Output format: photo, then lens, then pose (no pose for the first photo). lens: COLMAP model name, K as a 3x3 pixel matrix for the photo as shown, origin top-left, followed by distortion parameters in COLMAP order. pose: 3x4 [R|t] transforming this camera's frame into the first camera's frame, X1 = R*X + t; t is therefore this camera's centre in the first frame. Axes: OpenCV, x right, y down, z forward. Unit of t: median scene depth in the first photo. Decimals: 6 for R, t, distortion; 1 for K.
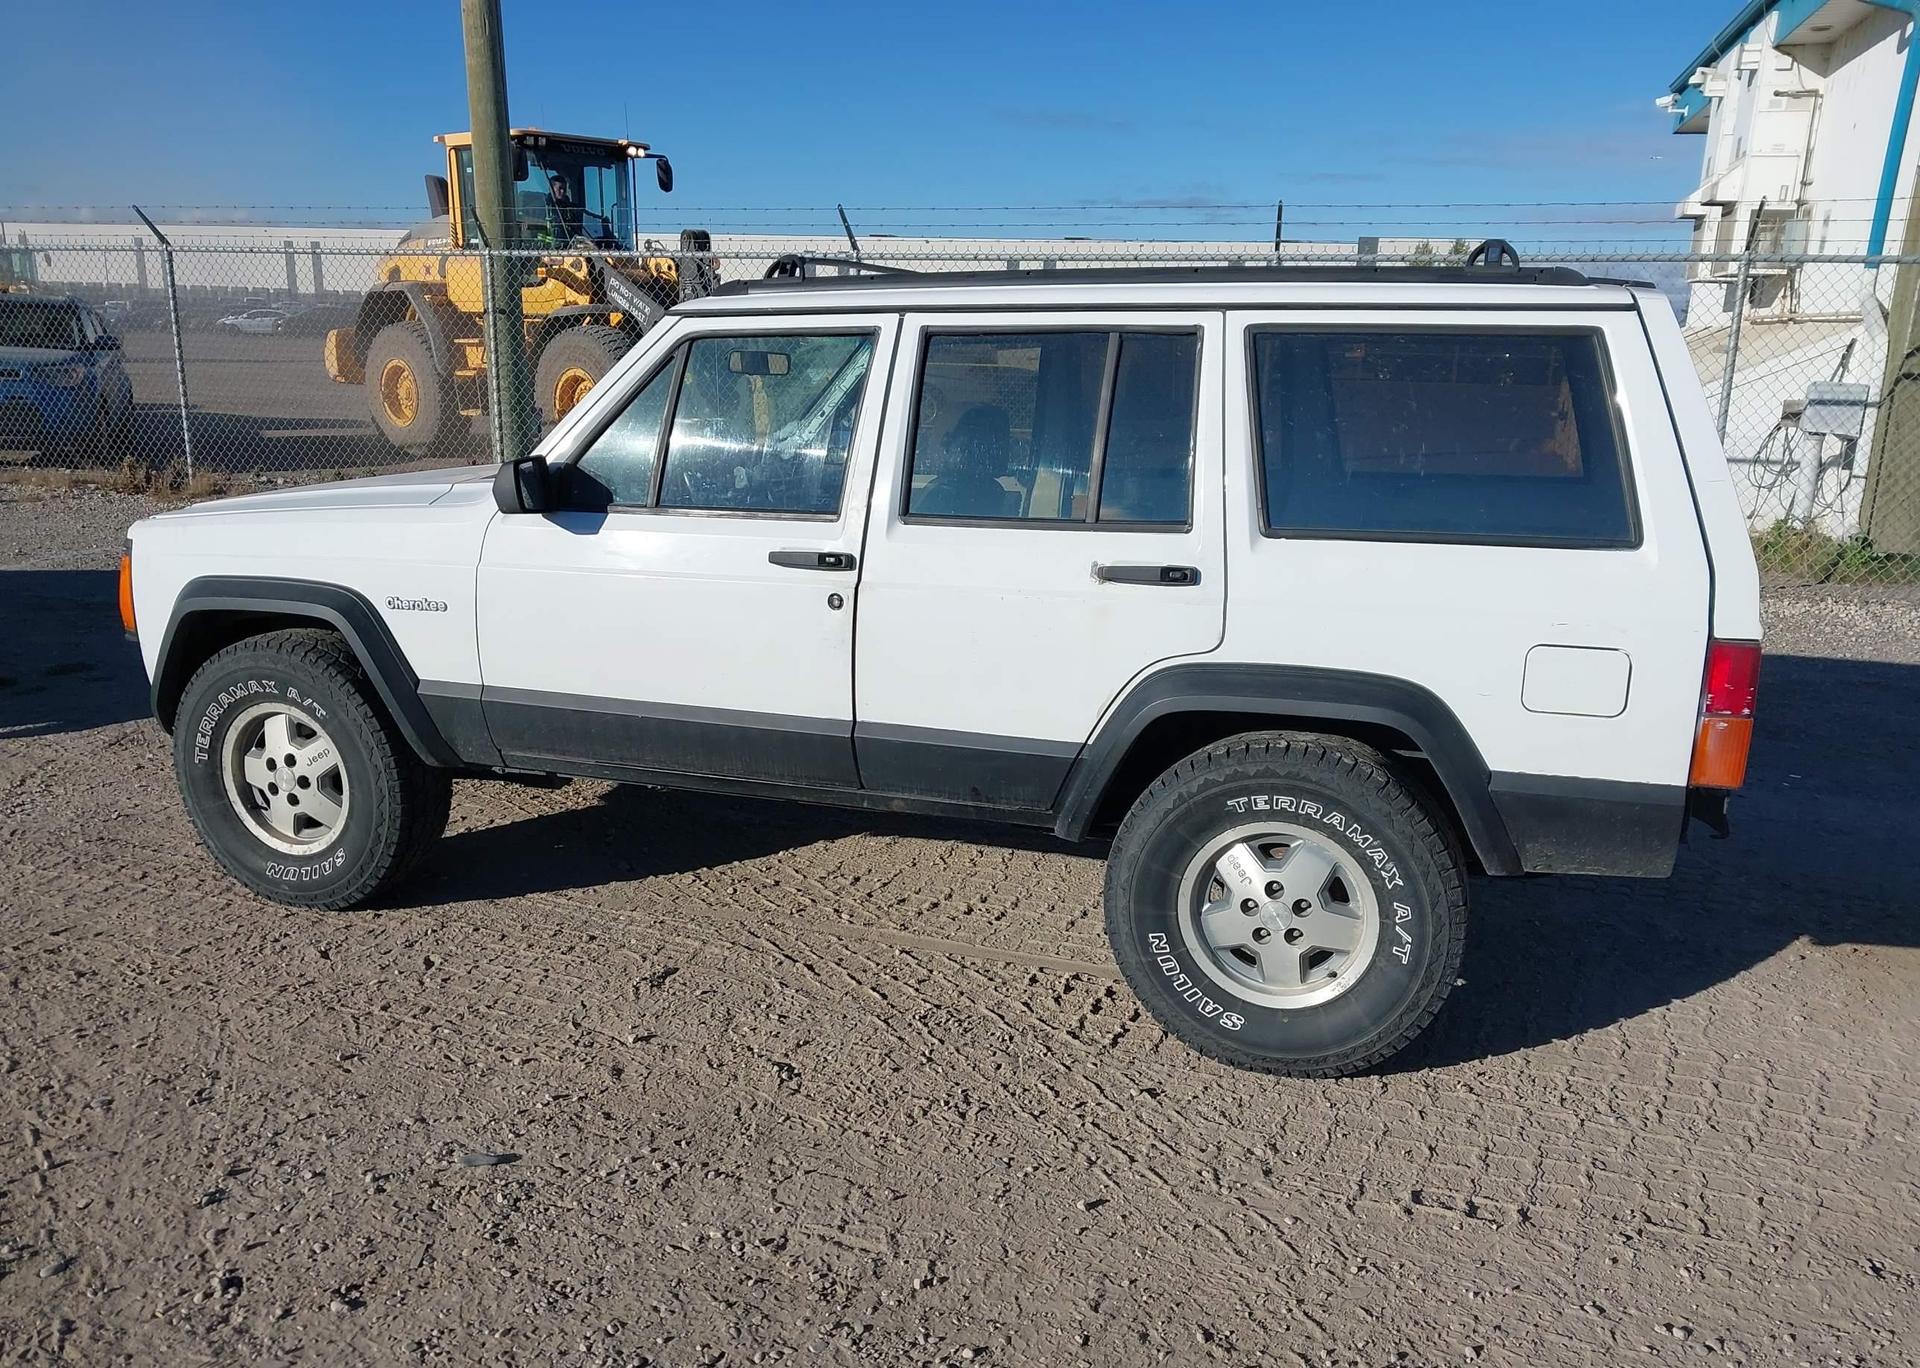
lens RADIAL K [[1507.7, 0, 960.9], [0, 1507.7, 732.1], [0, 0, 1]] dist [0.054158, -0.068089]
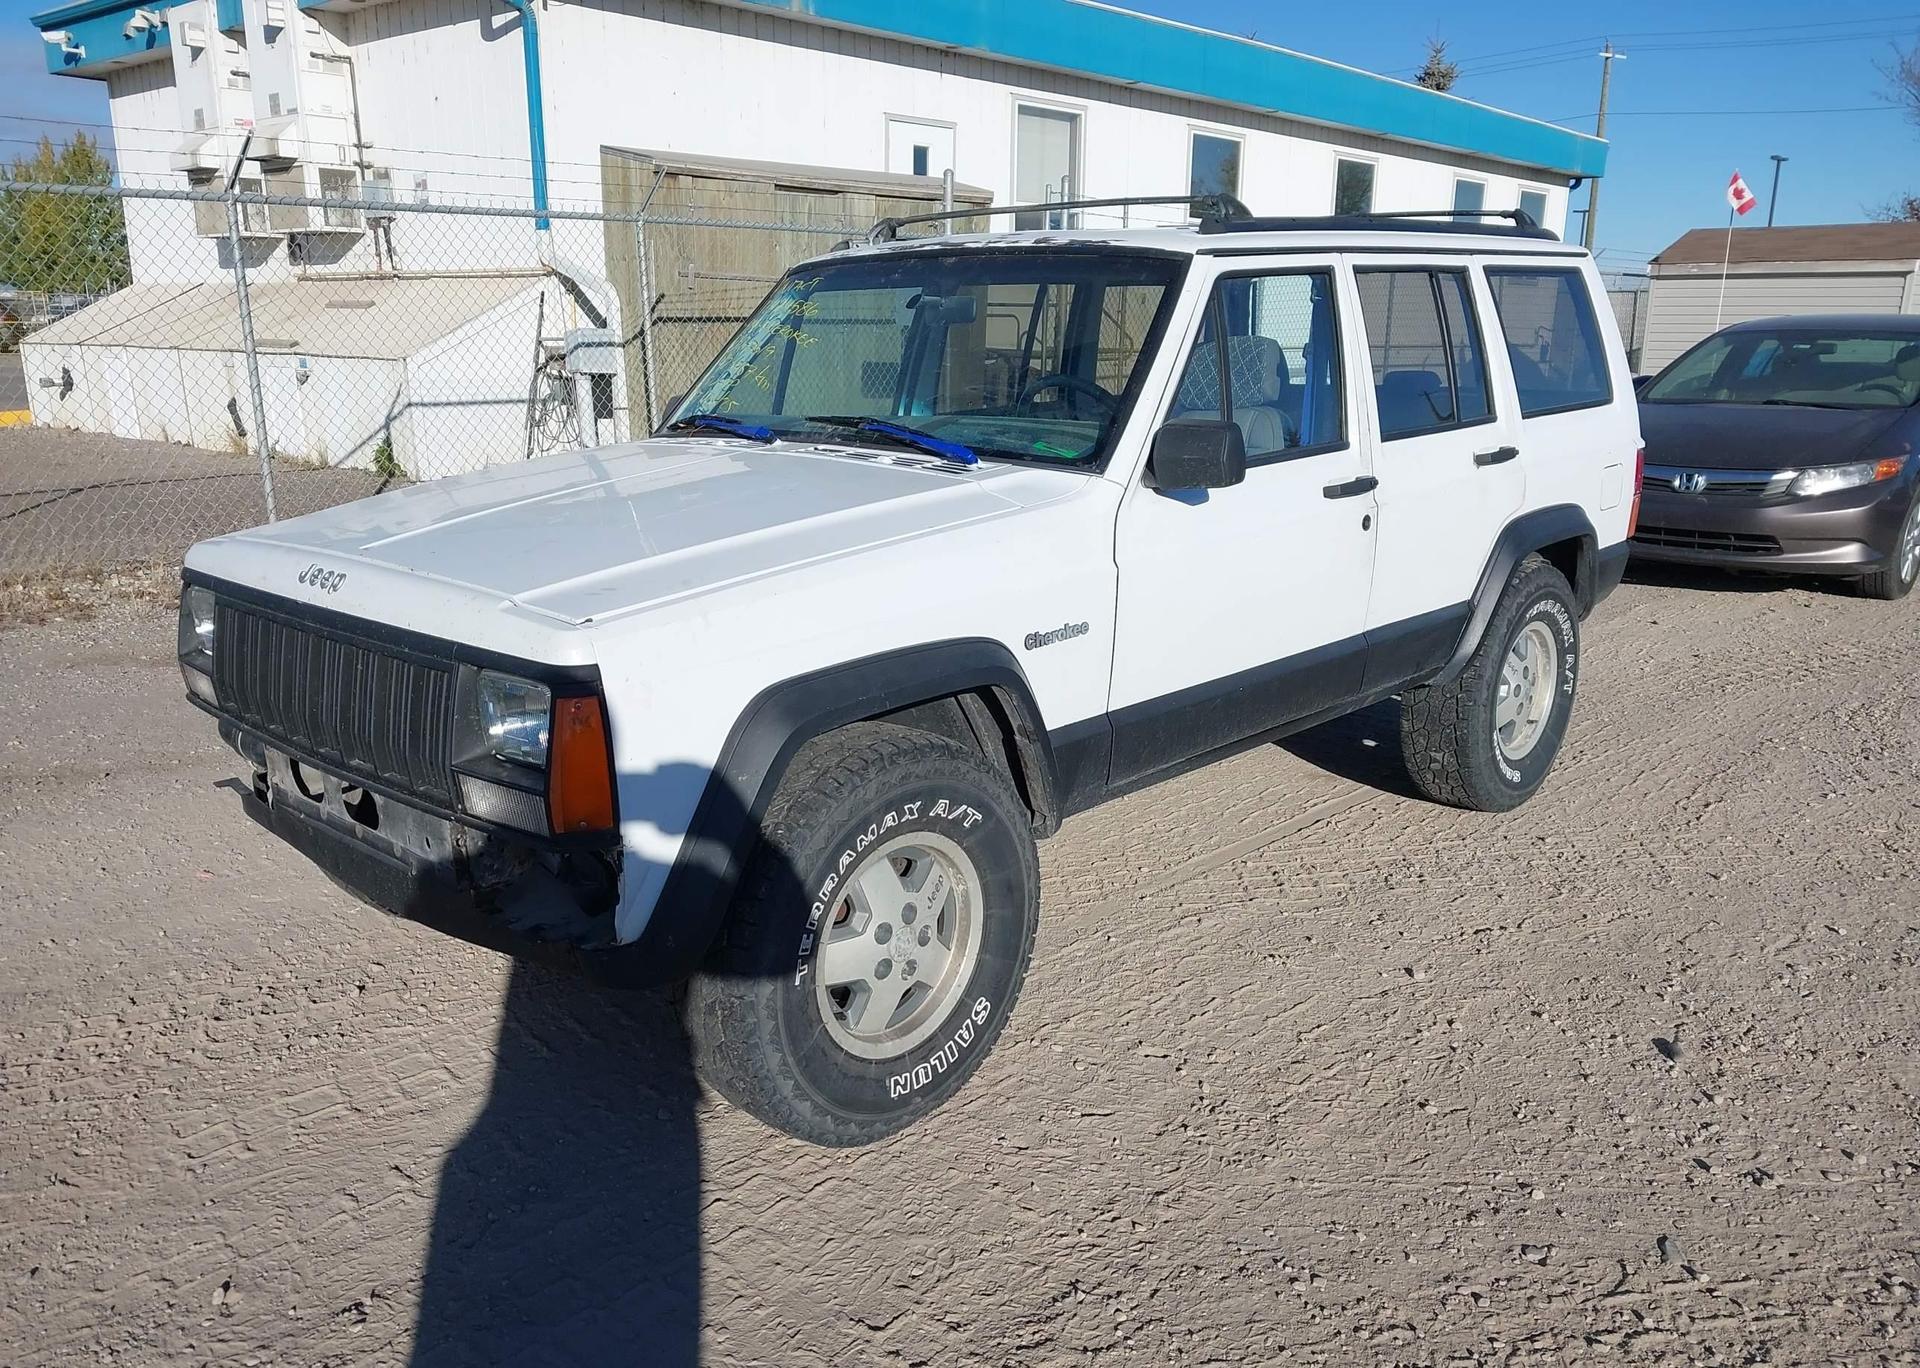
lens RADIAL K [[1514.1, 0, 961.1], [0, 1514.1, 746.6], [0, 0, 1]] dist [0.002708, 0.006354]
pose [[0.412639, -0.270811, 0.869707, -1.115988], [0.241505, 0.953140, 0.182206, -0.189836], [-0.878296, 0.134854, 0.458705, 0.737448]]
